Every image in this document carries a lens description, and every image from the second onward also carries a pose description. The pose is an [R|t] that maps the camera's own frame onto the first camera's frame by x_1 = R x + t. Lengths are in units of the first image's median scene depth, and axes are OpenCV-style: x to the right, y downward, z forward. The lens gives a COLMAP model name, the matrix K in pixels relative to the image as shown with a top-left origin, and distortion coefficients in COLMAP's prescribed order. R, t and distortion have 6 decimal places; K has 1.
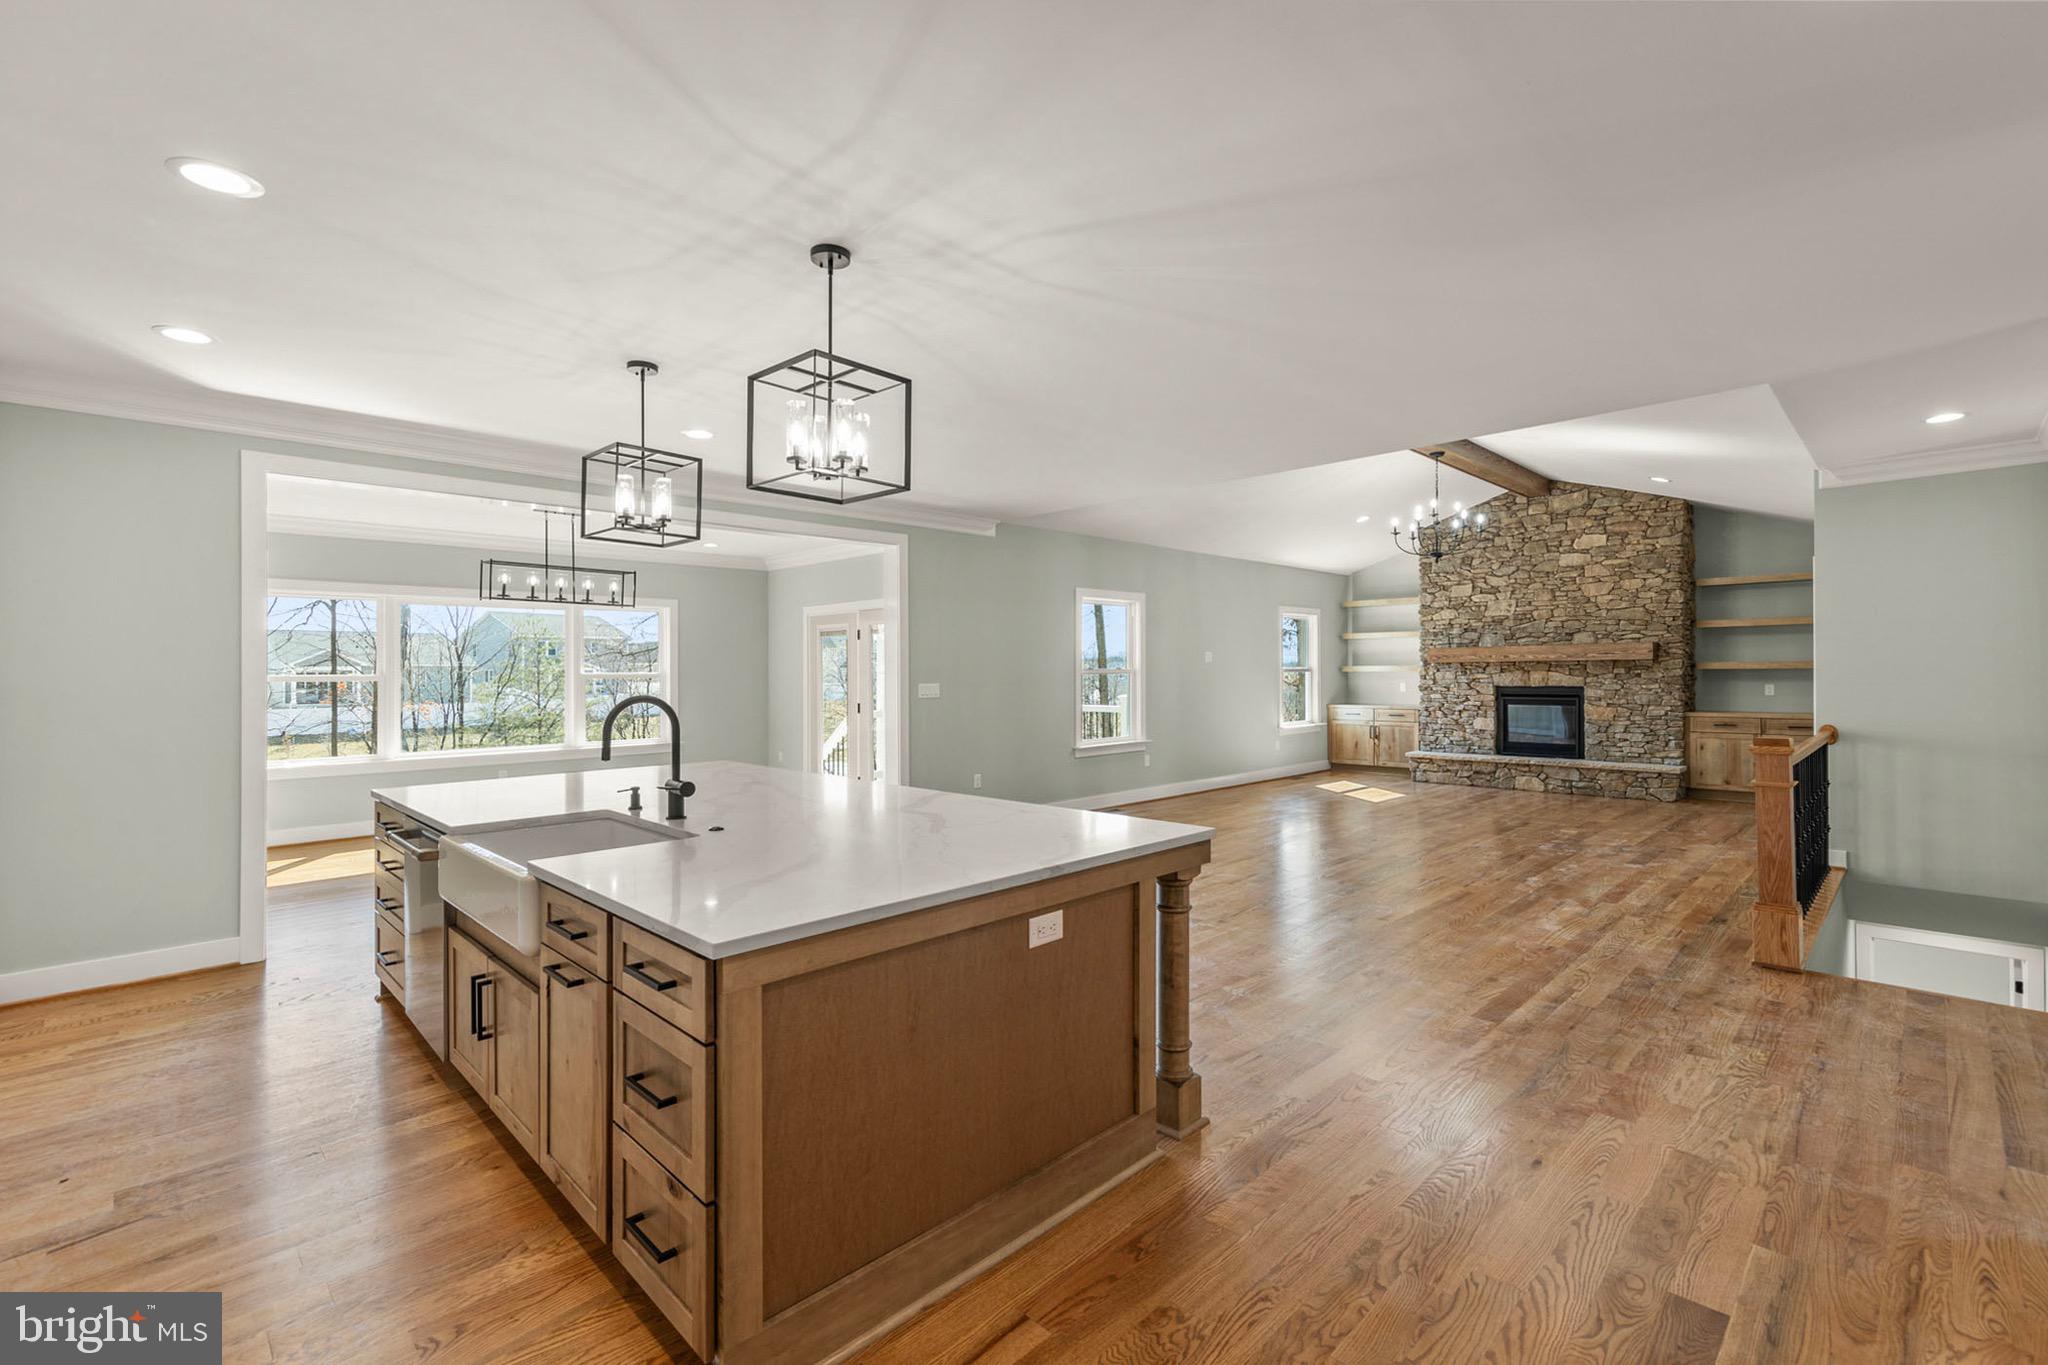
lens RADIAL K [[890.9, 0, 1023.9], [0, 890.9, 658.4], [0, 0, 1]] dist [0.011041, -0.001116]
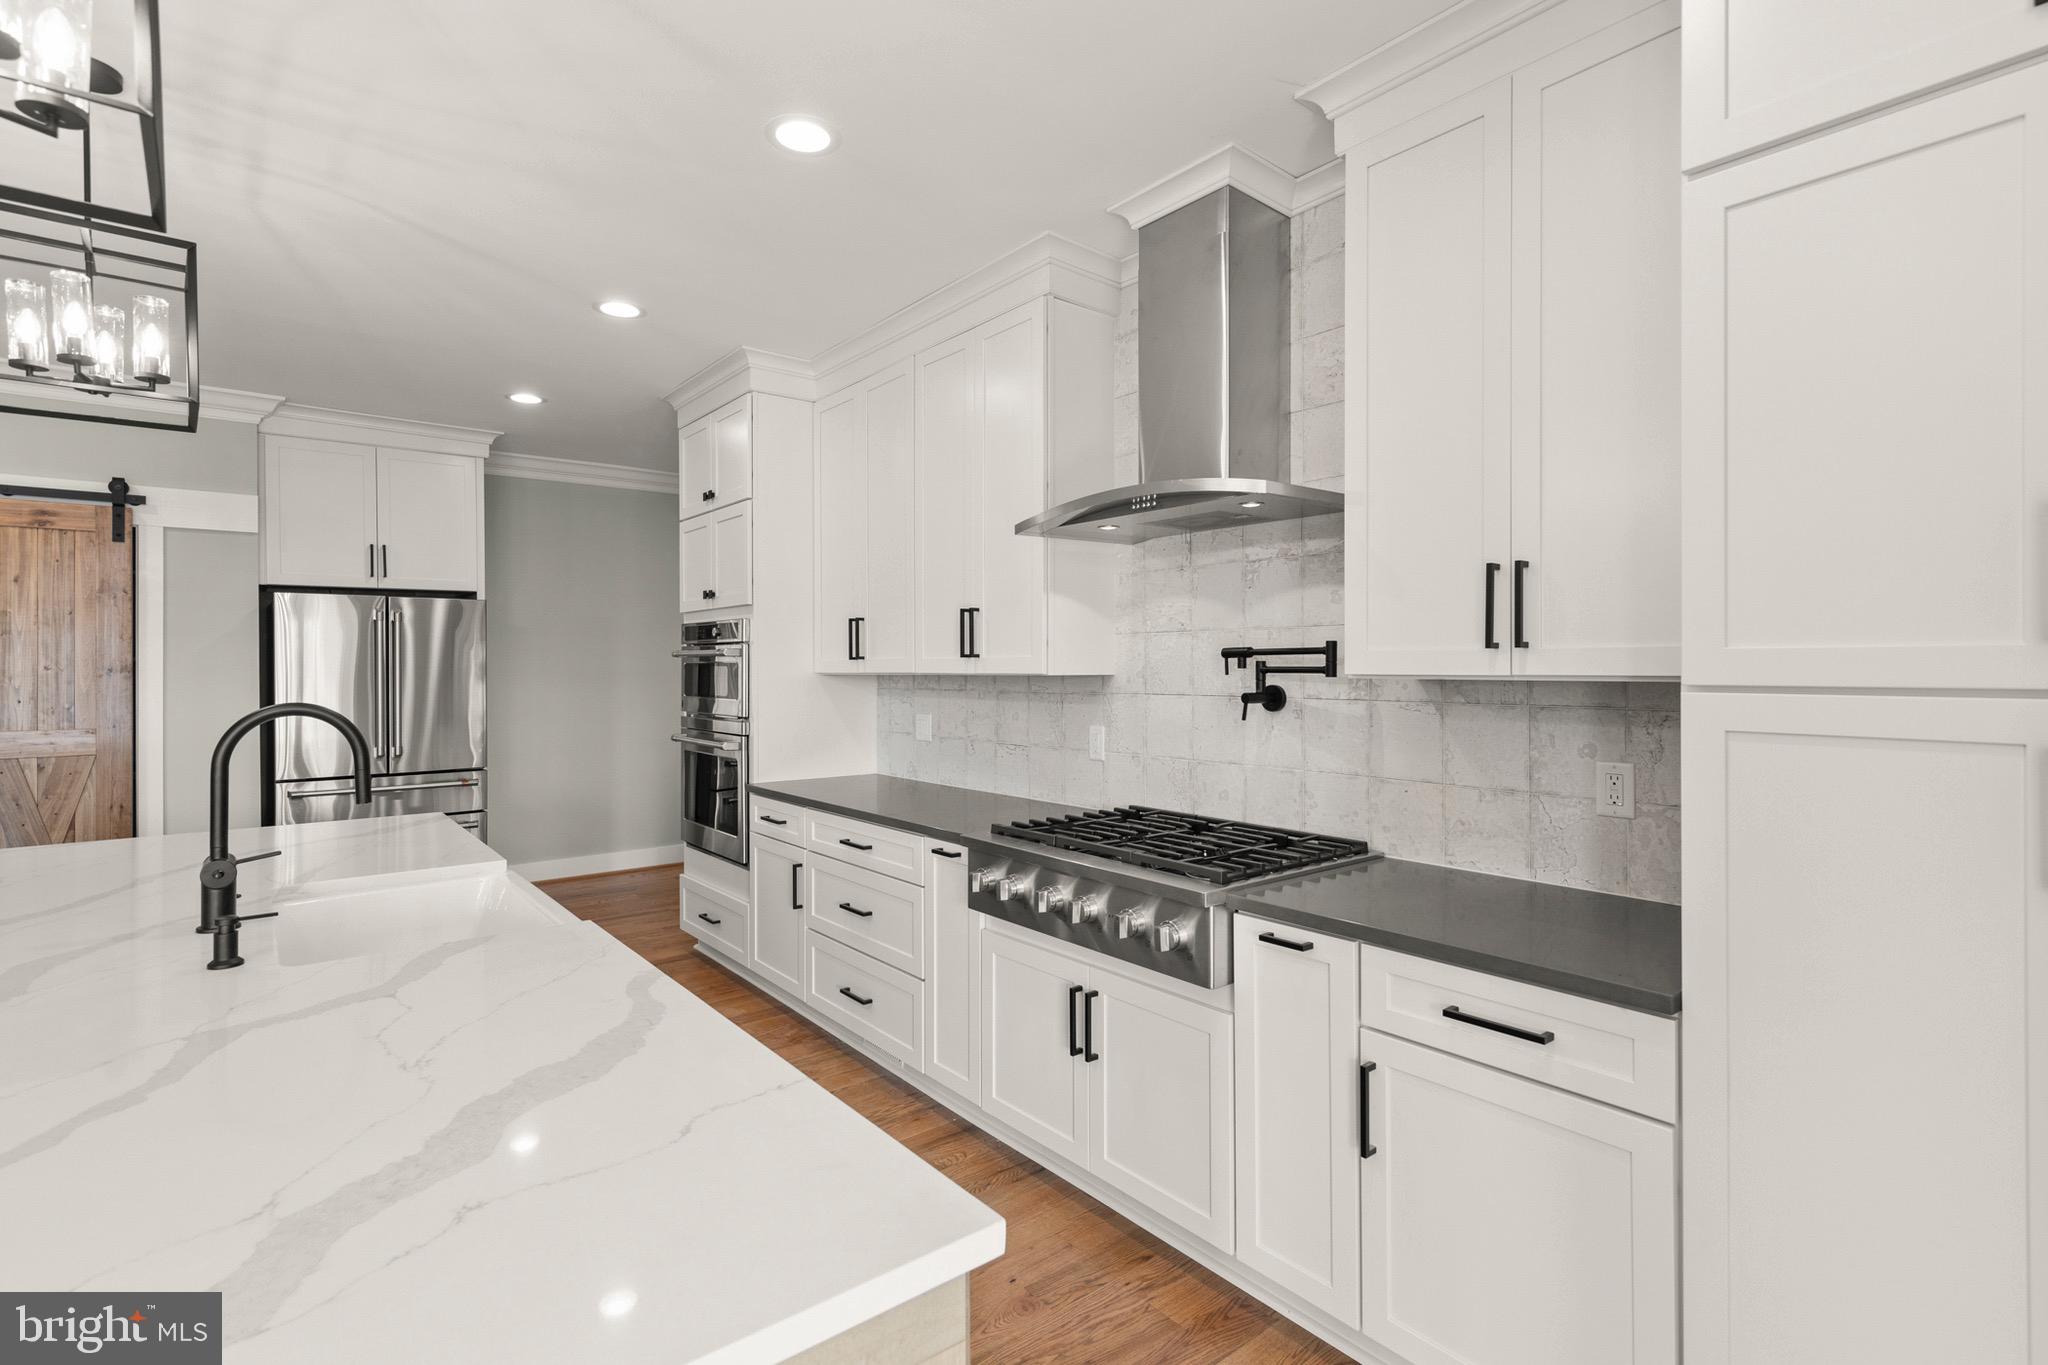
lens RADIAL K [[978.9, 0, 980.2], [0, 978.9, 658.2], [0, 0, 1]] dist [0.004933, 0.002686]
pose [[-0.994772, 0.012431, 0.101361, -0.294612], [0.010092, 0.999671, -0.023562, 0.010144], [-0.101620, -0.022416, -0.994571, 0.515265]]
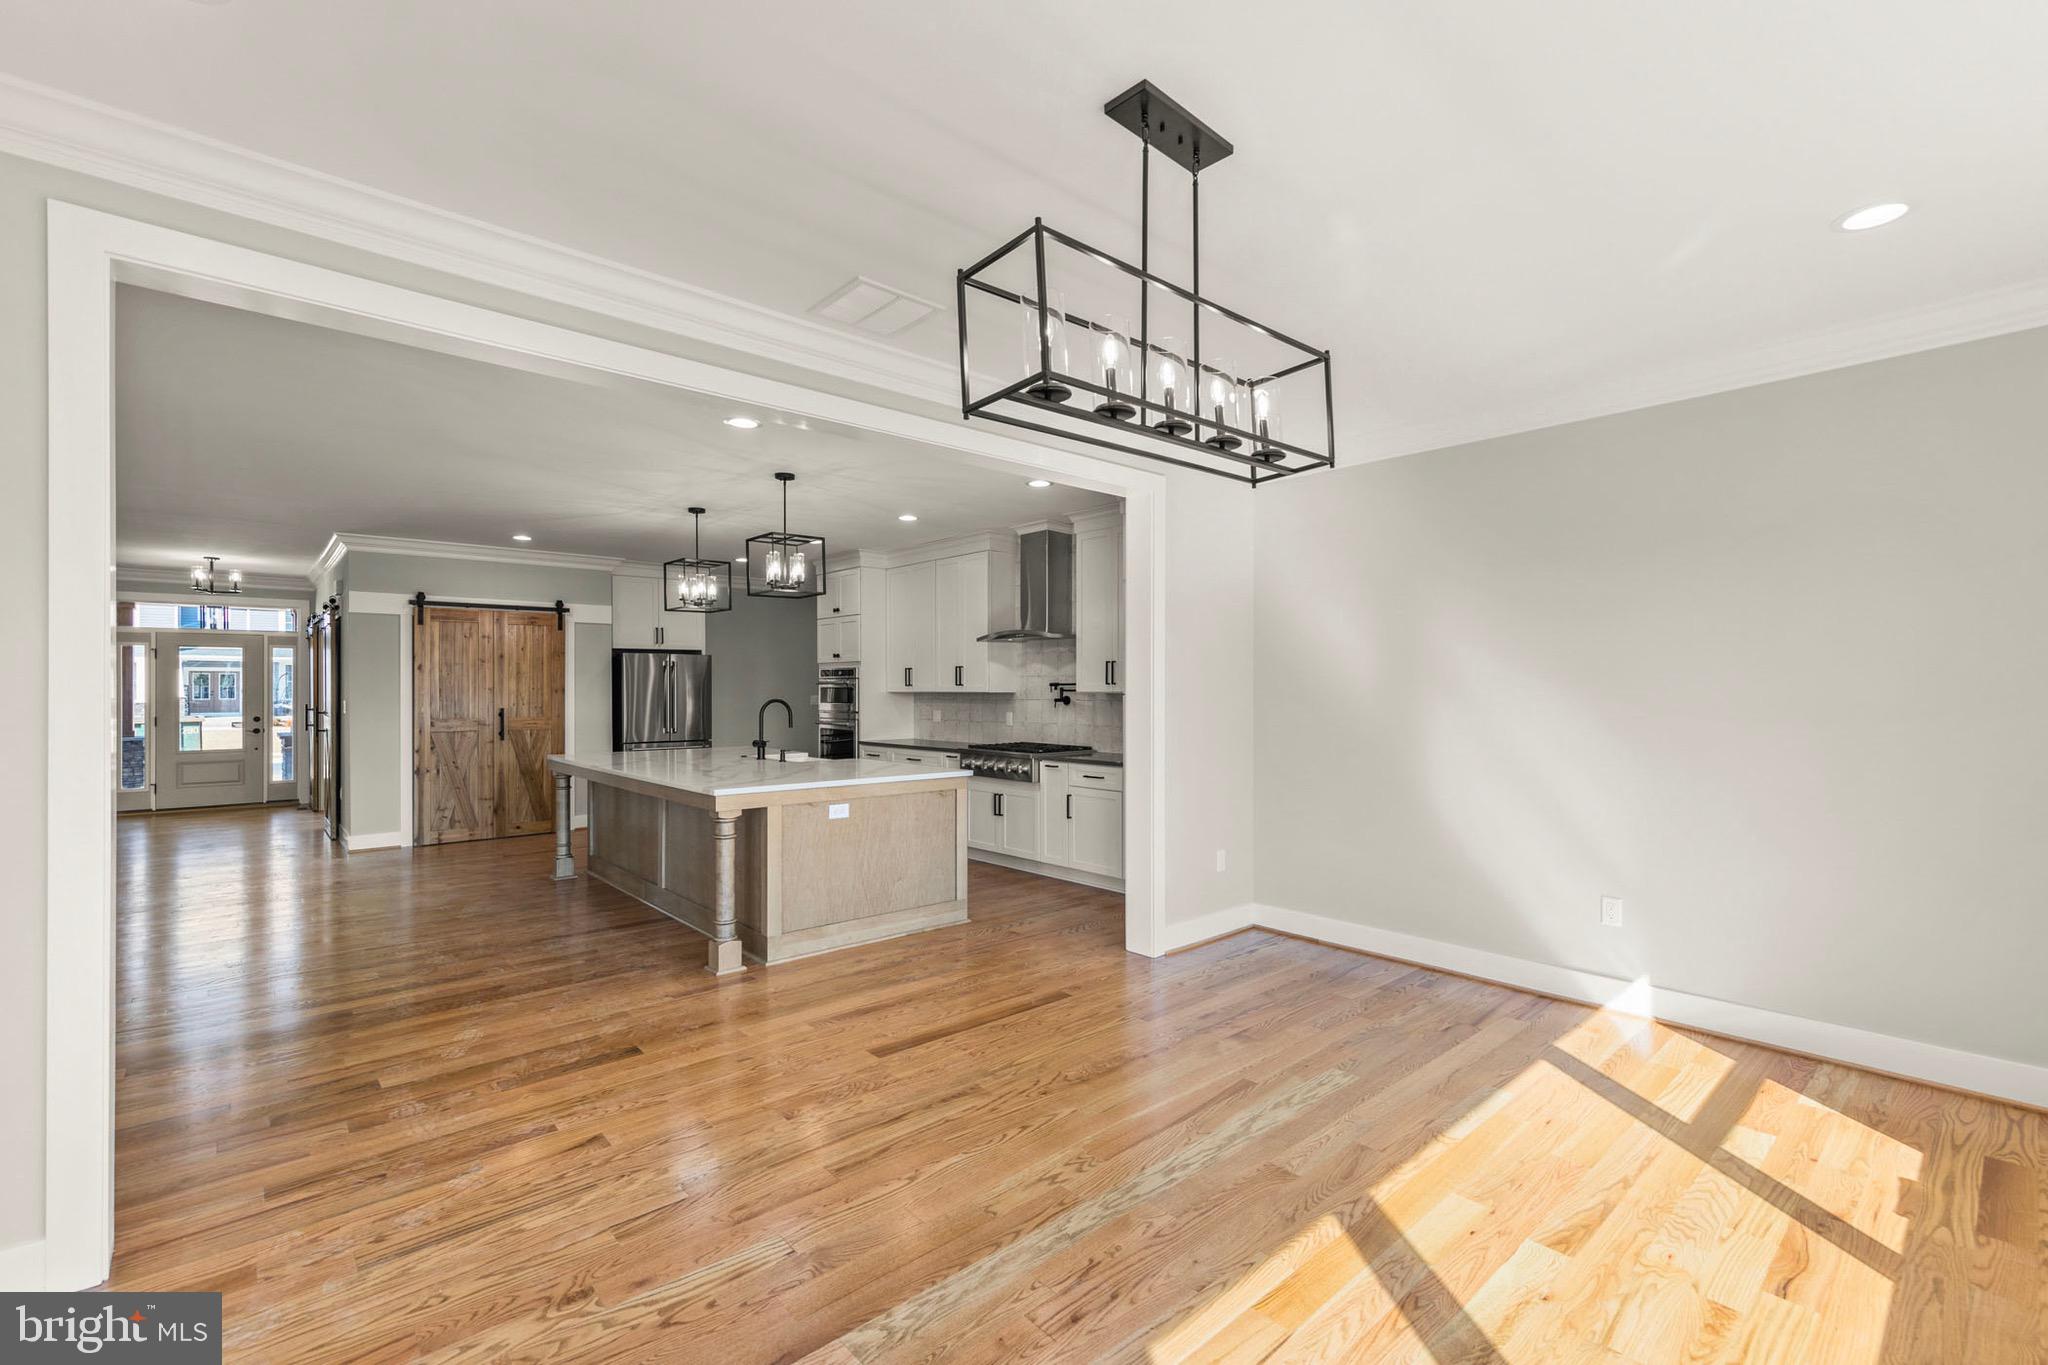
lens RADIAL K [[890.9, 0, 989.7], [0, 890.9, 678.4], [0, 0, 1]] dist [0.011041, -0.001116]
pose [[-0.998249, 0.009946, 0.058303, -0.331333], [0.008323, 0.999573, -0.028020, 0.018184], [-0.058557, -0.027485, -0.997906, 0.986068]]
